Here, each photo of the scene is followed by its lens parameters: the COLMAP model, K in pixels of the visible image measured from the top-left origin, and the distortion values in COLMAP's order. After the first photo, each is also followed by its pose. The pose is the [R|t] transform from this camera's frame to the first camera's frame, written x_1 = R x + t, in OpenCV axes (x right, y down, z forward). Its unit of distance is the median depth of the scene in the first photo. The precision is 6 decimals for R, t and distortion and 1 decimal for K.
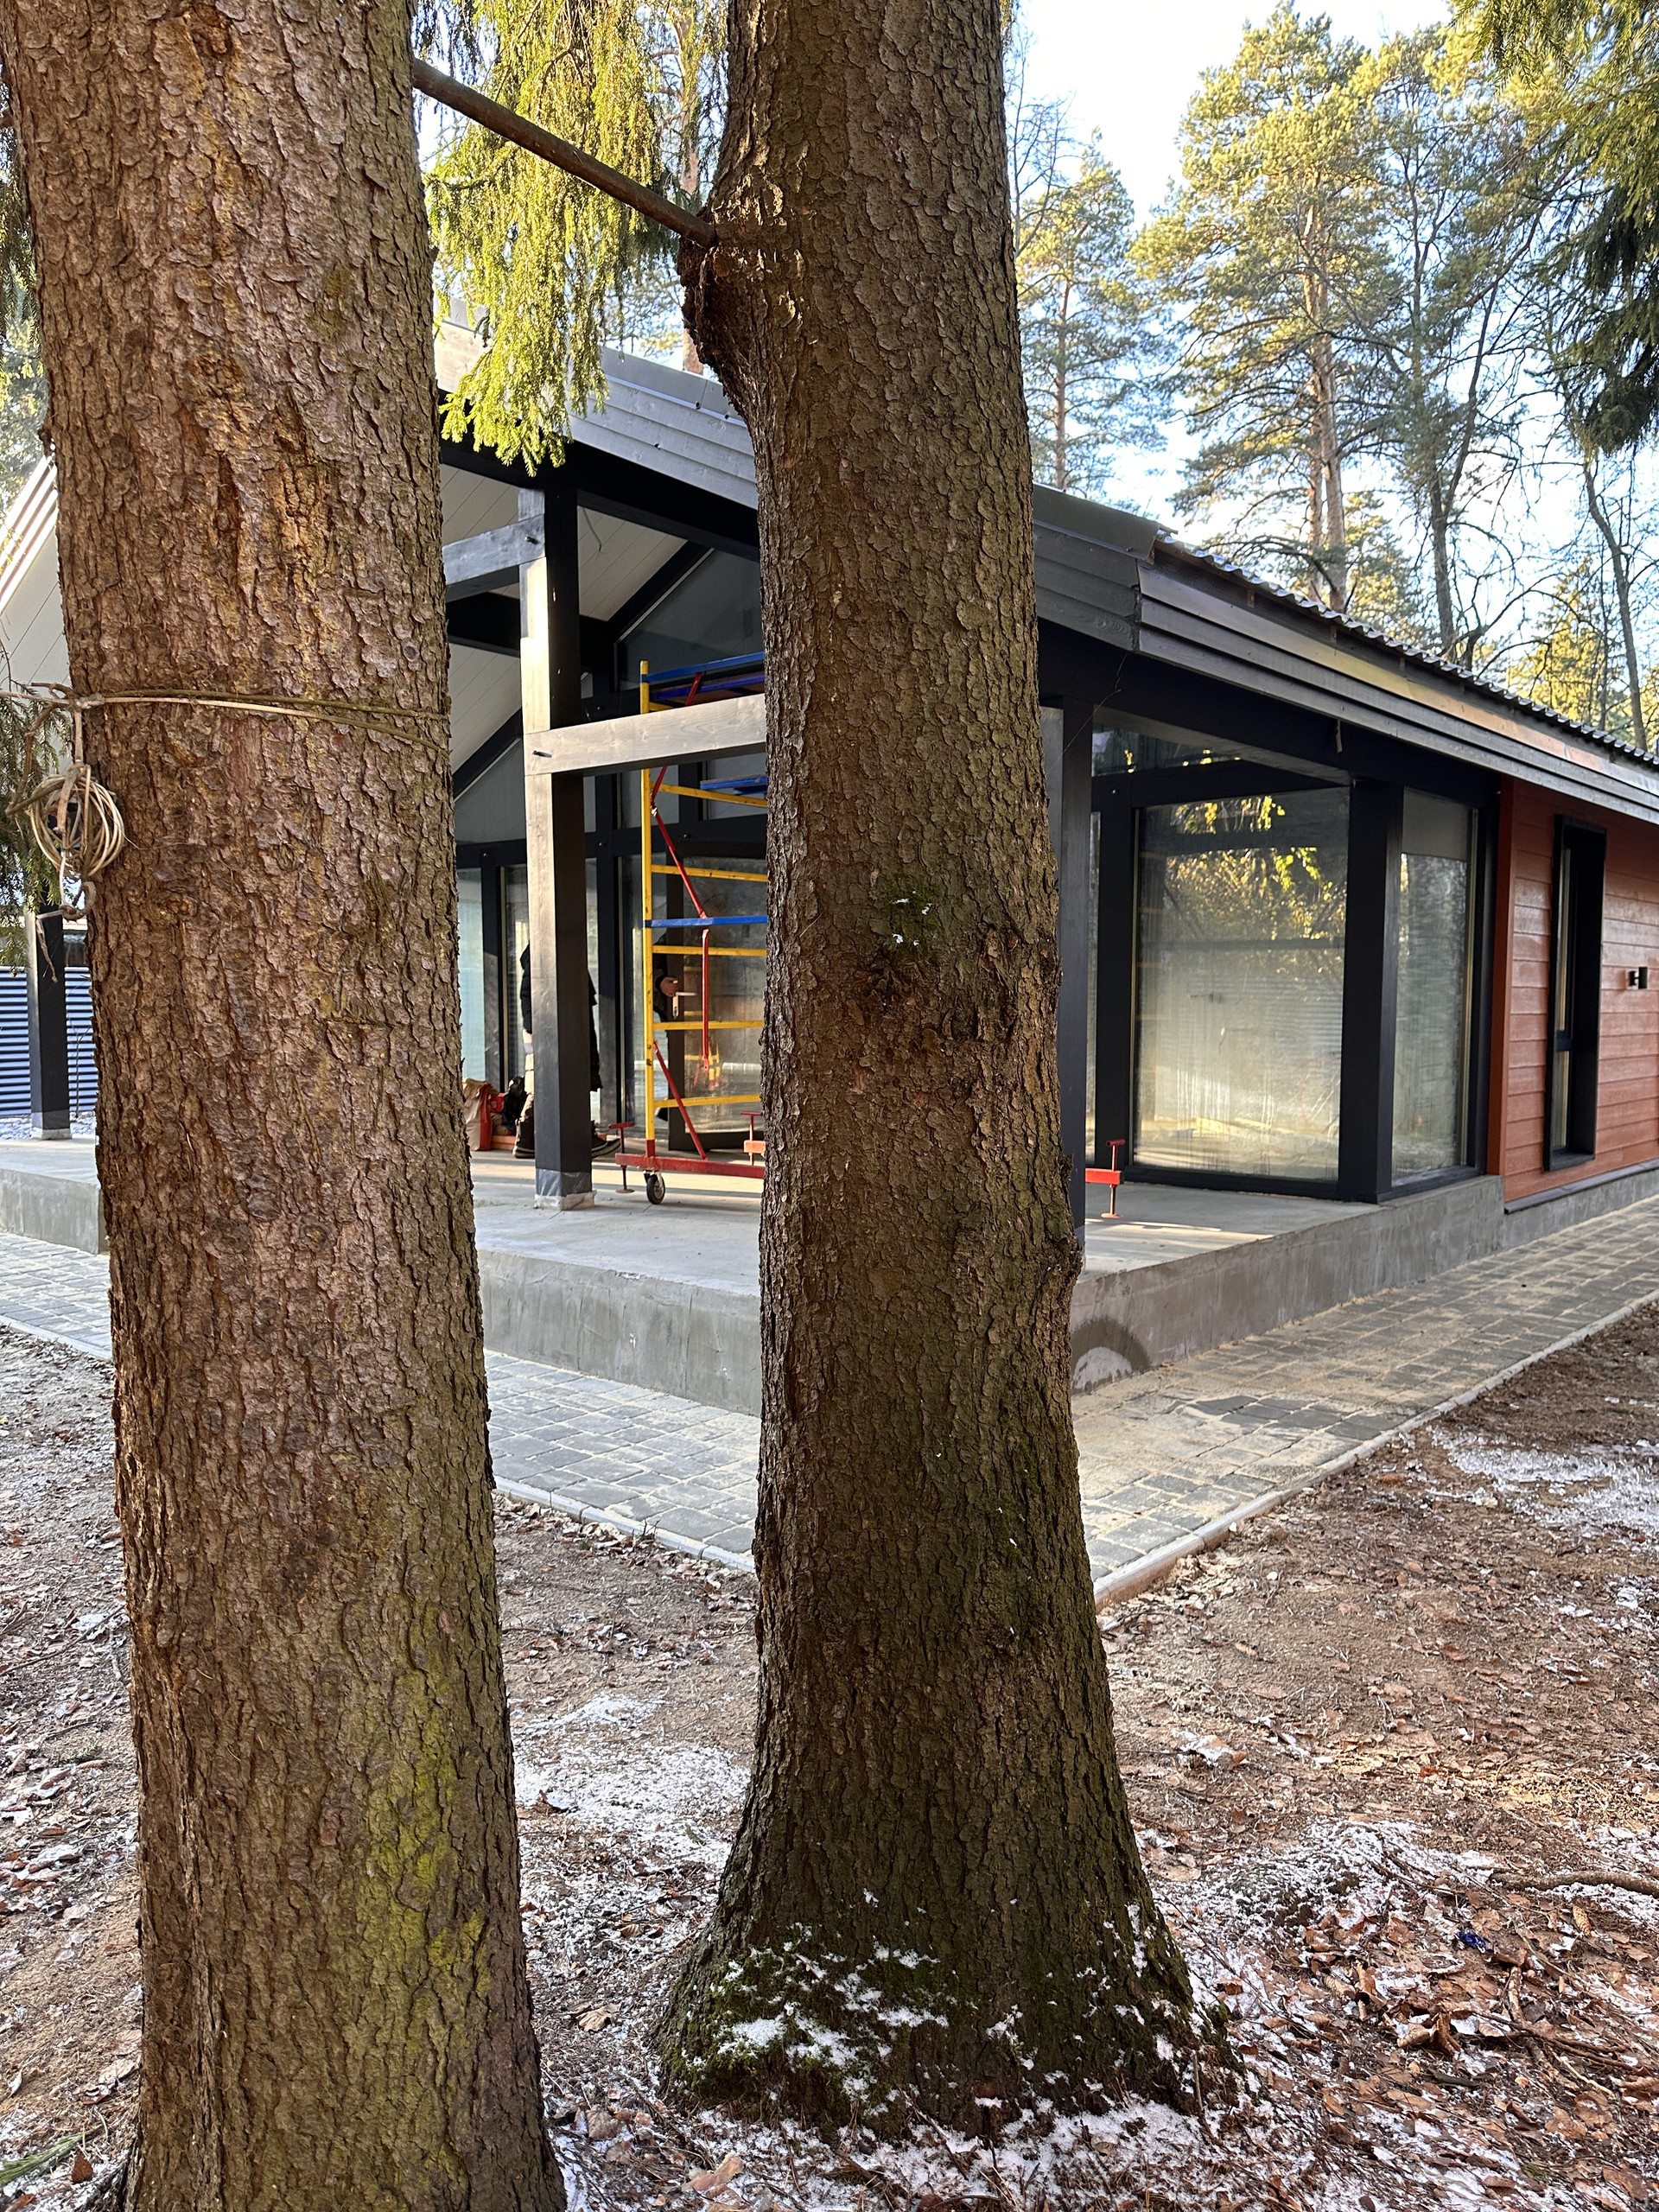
lens RADIAL K [[1556.8, 0, 829.5], [0, 1556.8, 1106.0], [0, 0, 1]] dist [0.160552, -0.284381]
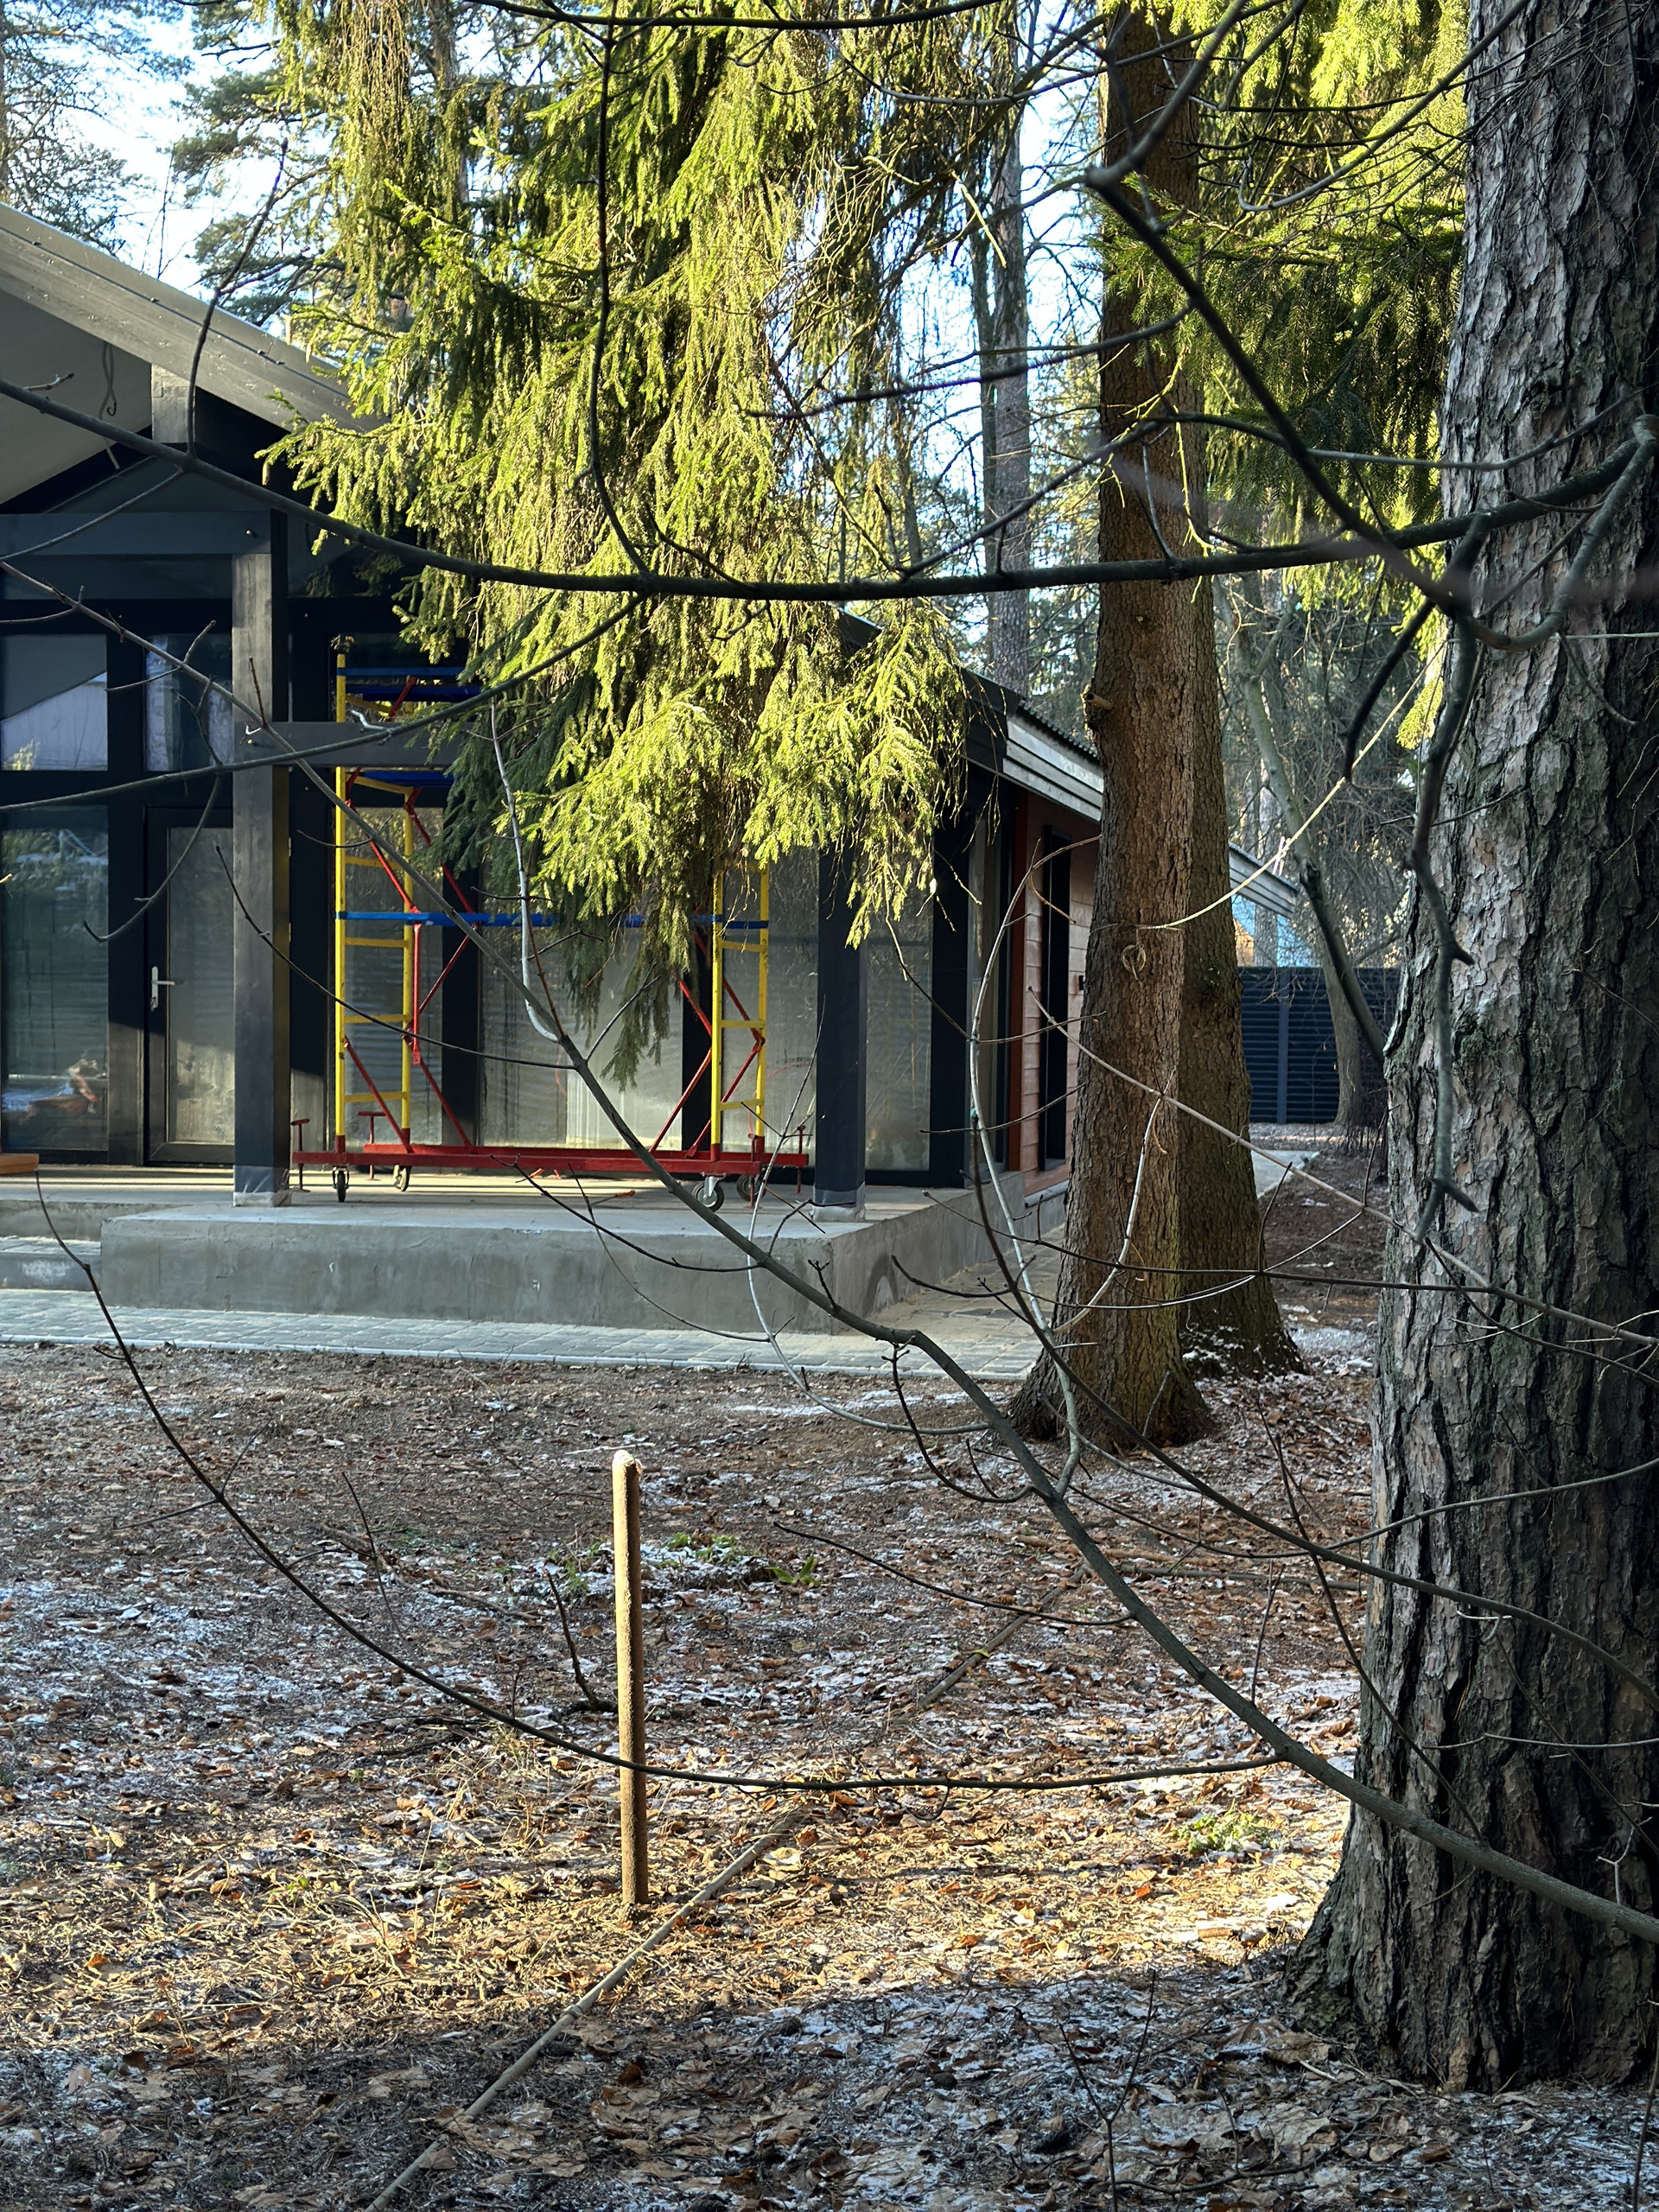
lens RADIAL K [[3085.2, 0, 863.8], [0, 3085.2, 1112.1], [0, 0, 1]] dist [0.237075, -0.645343]
pose [[0.877279, -0.003013, 0.479971, -0.690890], [0.018272, 0.999465, -0.027124, 0.058099], [-0.479633, 0.032565, 0.876865, -0.779968]]
